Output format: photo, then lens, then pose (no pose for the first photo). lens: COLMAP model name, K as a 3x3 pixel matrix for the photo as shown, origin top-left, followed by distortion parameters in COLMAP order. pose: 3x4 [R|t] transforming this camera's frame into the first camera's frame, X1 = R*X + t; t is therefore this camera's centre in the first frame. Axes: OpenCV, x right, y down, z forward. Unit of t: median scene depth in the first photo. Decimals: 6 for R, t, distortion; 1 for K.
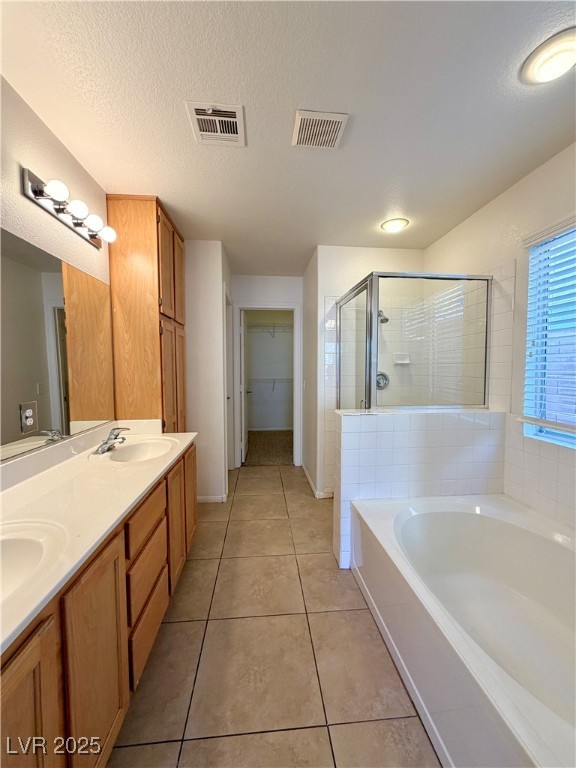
lens RADIAL K [[305.5, 0, 288.8], [0, 305.5, 381.7], [0, 0, 1]] dist [-0.004170, 0.000232]
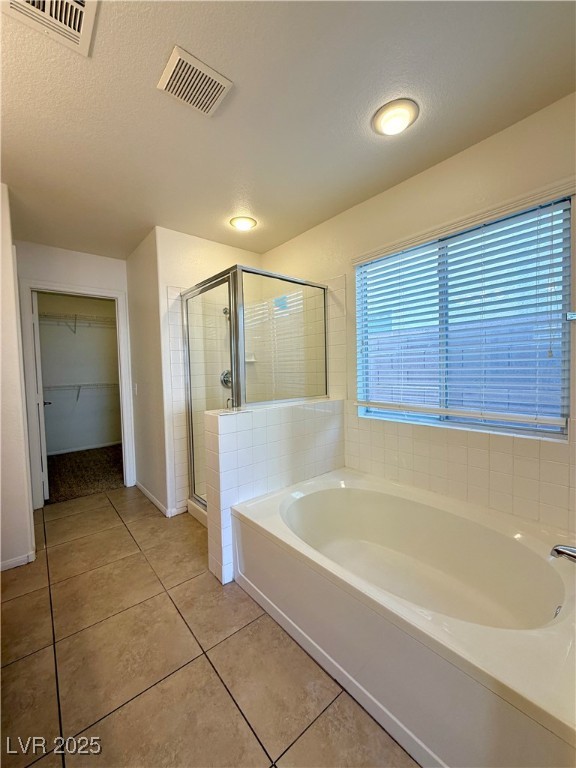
lens RADIAL K [[305.5, 0, 289.8], [0, 305.5, 382.1], [0, 0, 1]] dist [-0.004170, 0.000232]
pose [[0.819982, -0.044995, 0.570619, -0.153736], [0.049230, 0.998755, 0.008010, 0.011034], [-0.570269, 0.021523, 0.821176, 0.121159]]
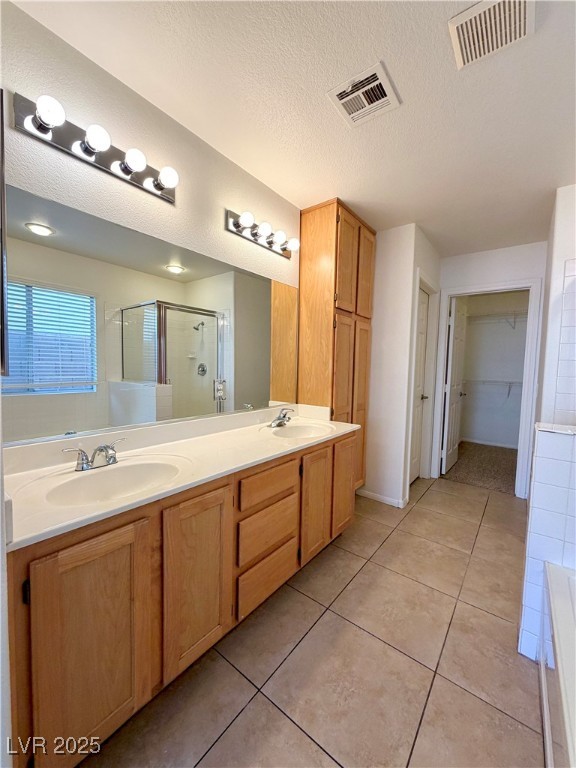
lens RADIAL K [[305.5, 0, 287.3], [0, 305.5, 381.9], [0, 0, 1]] dist [-0.004170, 0.000232]
pose [[0.728263, 0.060058, -0.682661, 0.210410], [-0.059639, 0.997927, 0.024172, 0.017775], [0.682698, 0.023110, 0.730335, 0.123239]]
